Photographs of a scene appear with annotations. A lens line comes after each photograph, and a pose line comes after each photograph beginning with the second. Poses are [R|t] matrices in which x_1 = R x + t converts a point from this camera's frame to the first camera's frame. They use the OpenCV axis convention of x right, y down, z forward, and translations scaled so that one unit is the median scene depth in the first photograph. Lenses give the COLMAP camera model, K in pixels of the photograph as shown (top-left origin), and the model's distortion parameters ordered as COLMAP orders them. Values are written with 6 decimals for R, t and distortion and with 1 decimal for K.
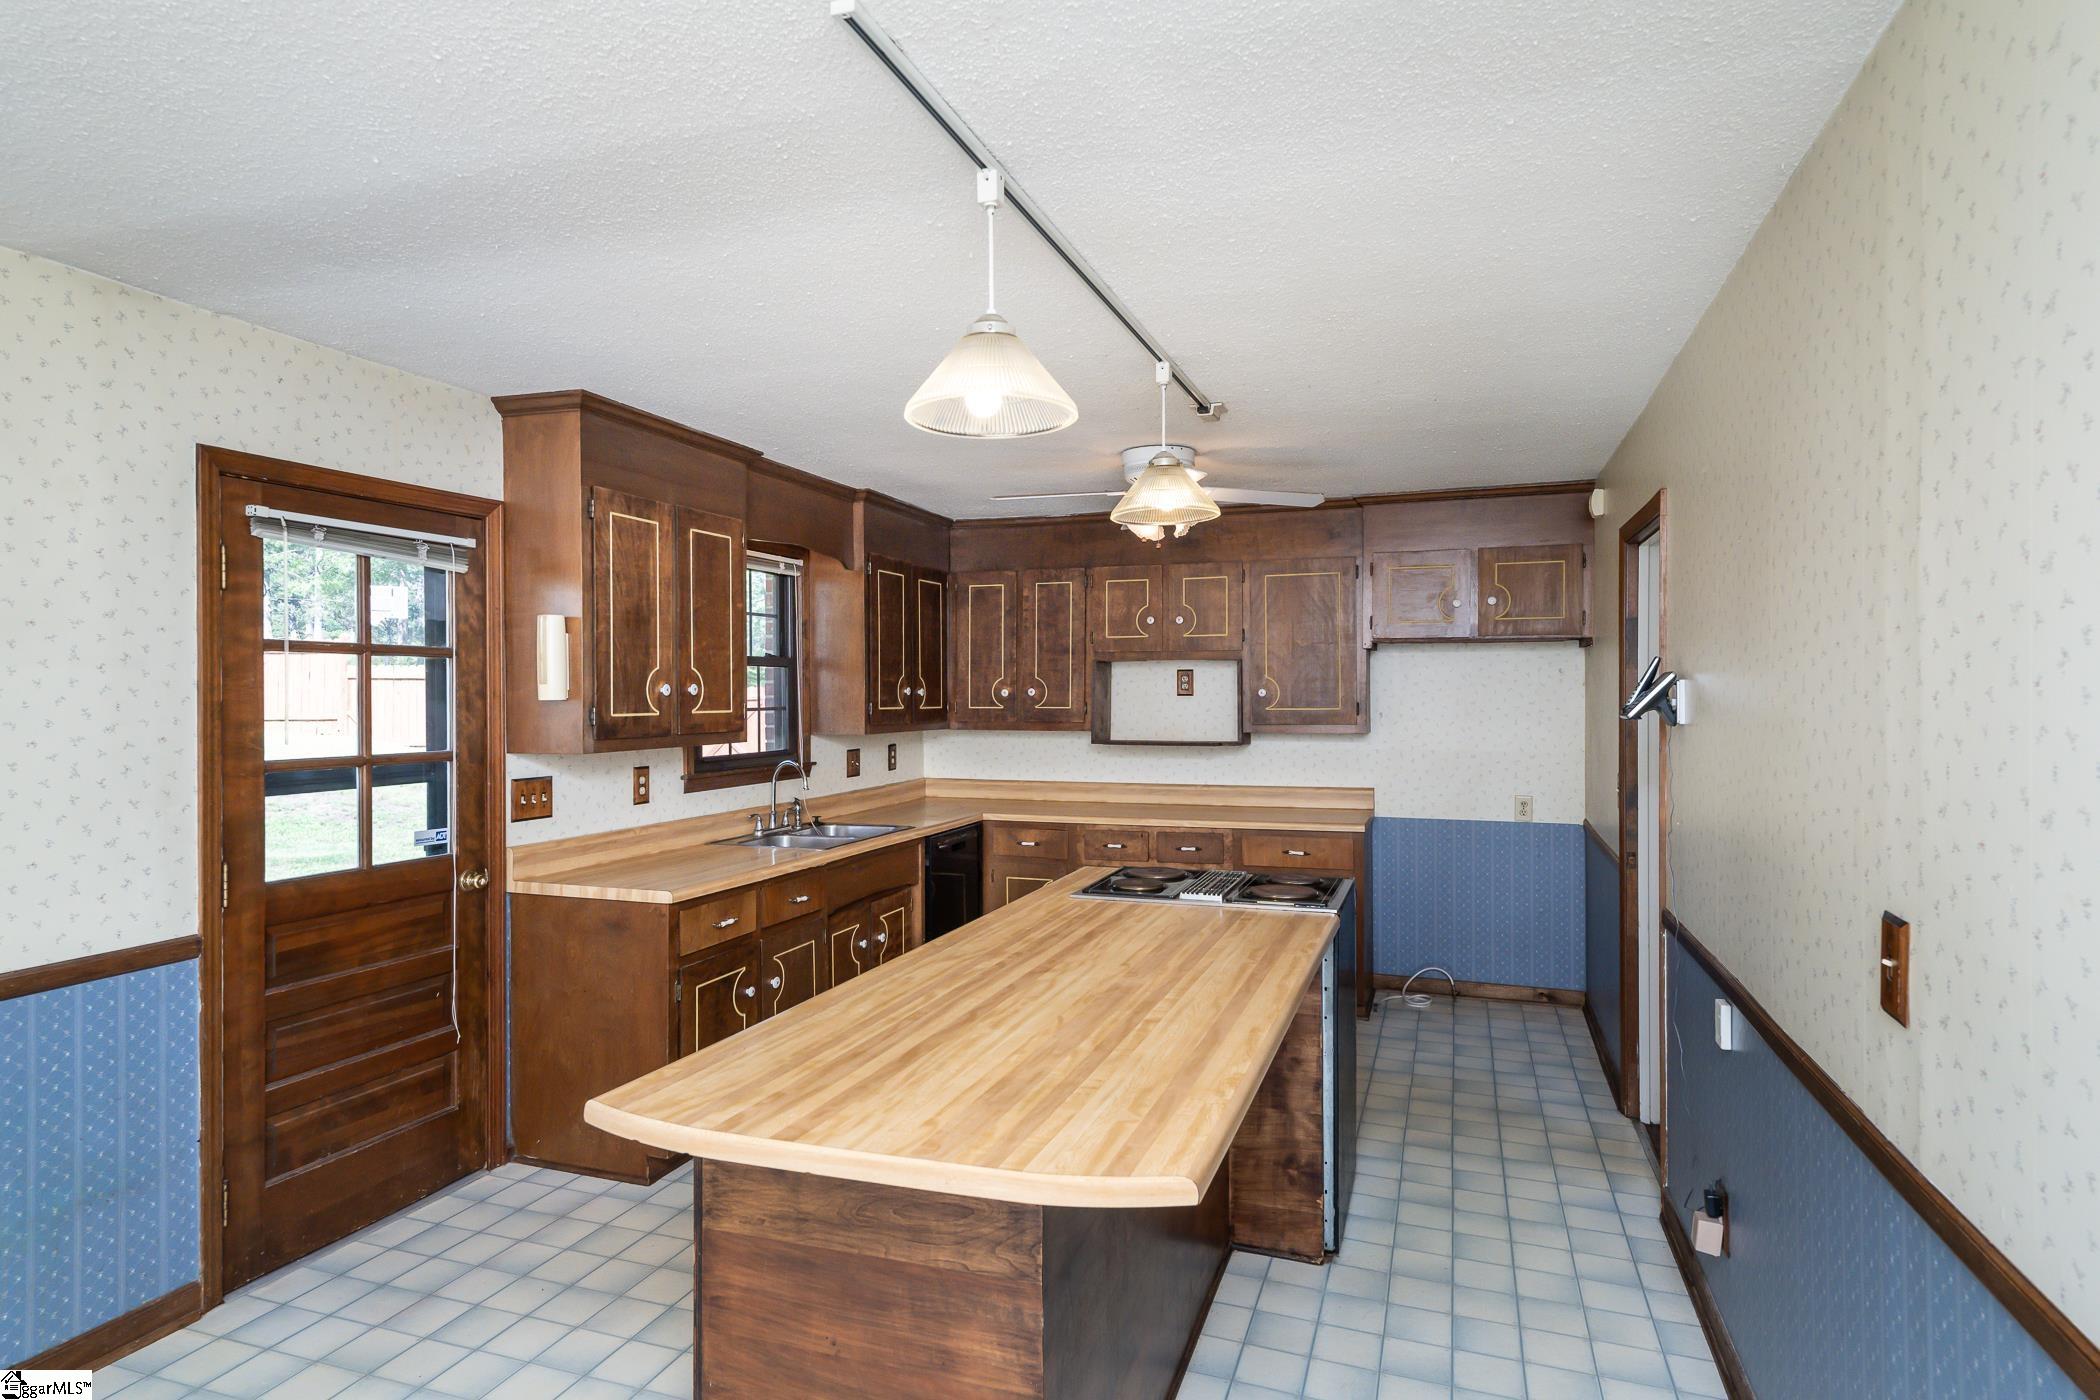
lens RADIAL K [[1170.9, 0, 1033.7], [0, 1170.9, 698.5], [0, 0, 1]] dist [0.018635, 0.000666]
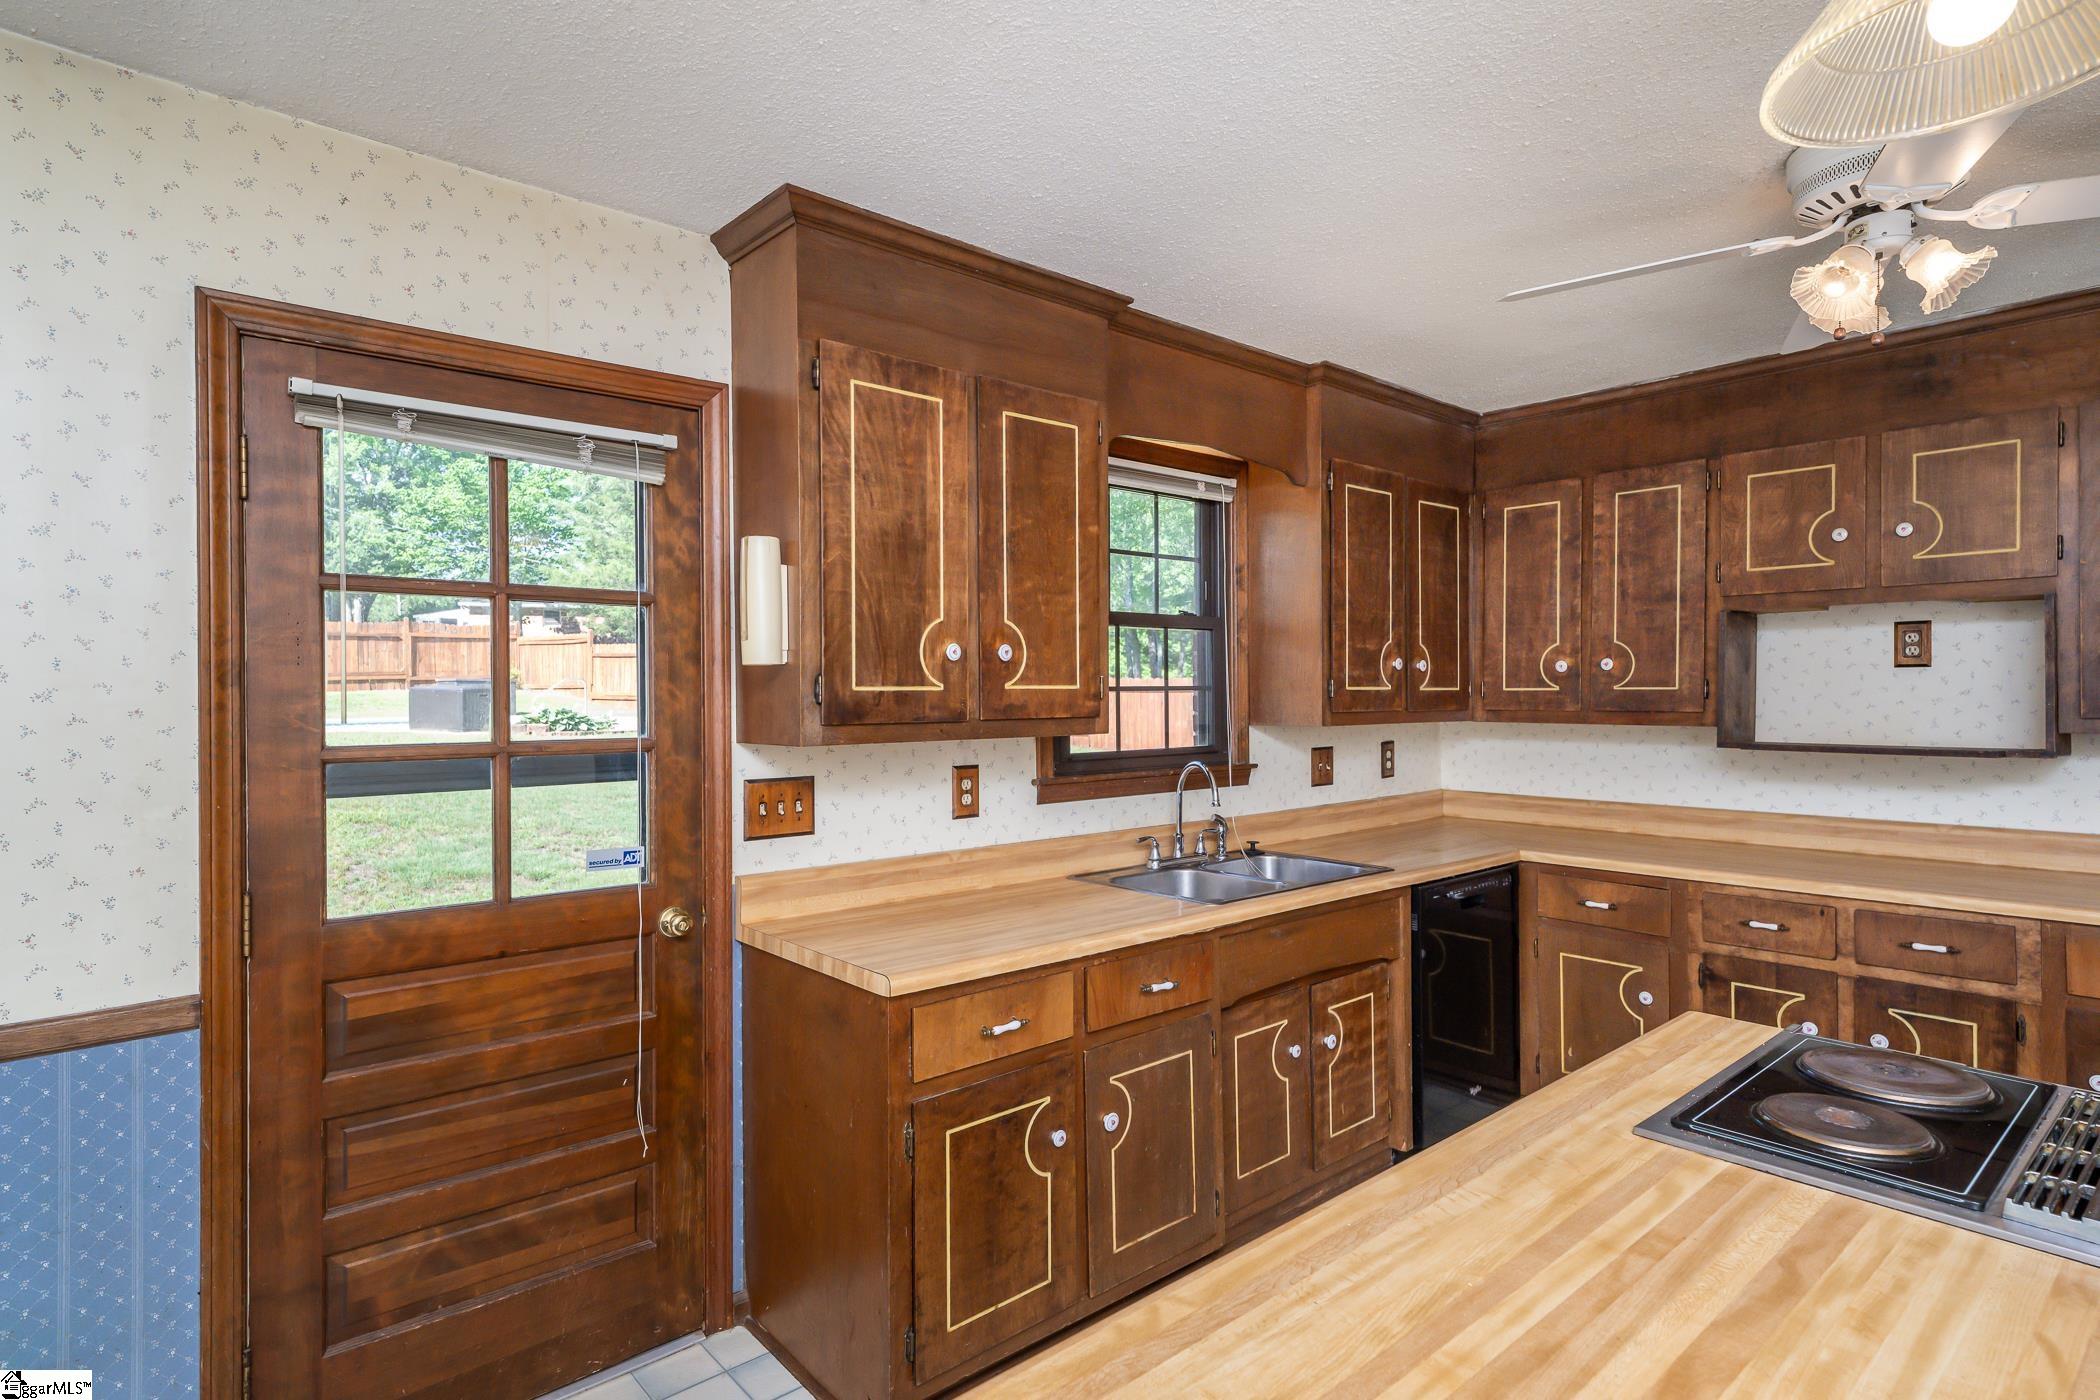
lens RADIAL K [[1088.7, 0, 1053.4], [0, 1088.7, 699.8], [0, 0, 1]] dist [0.019920, -0.001540]
pose [[0.875805, 0.002010, -0.482661, 0.034075], [-0.000155, 0.999992, 0.003882, 0.018062], [0.482666, -0.003325, 0.875798, 0.516418]]
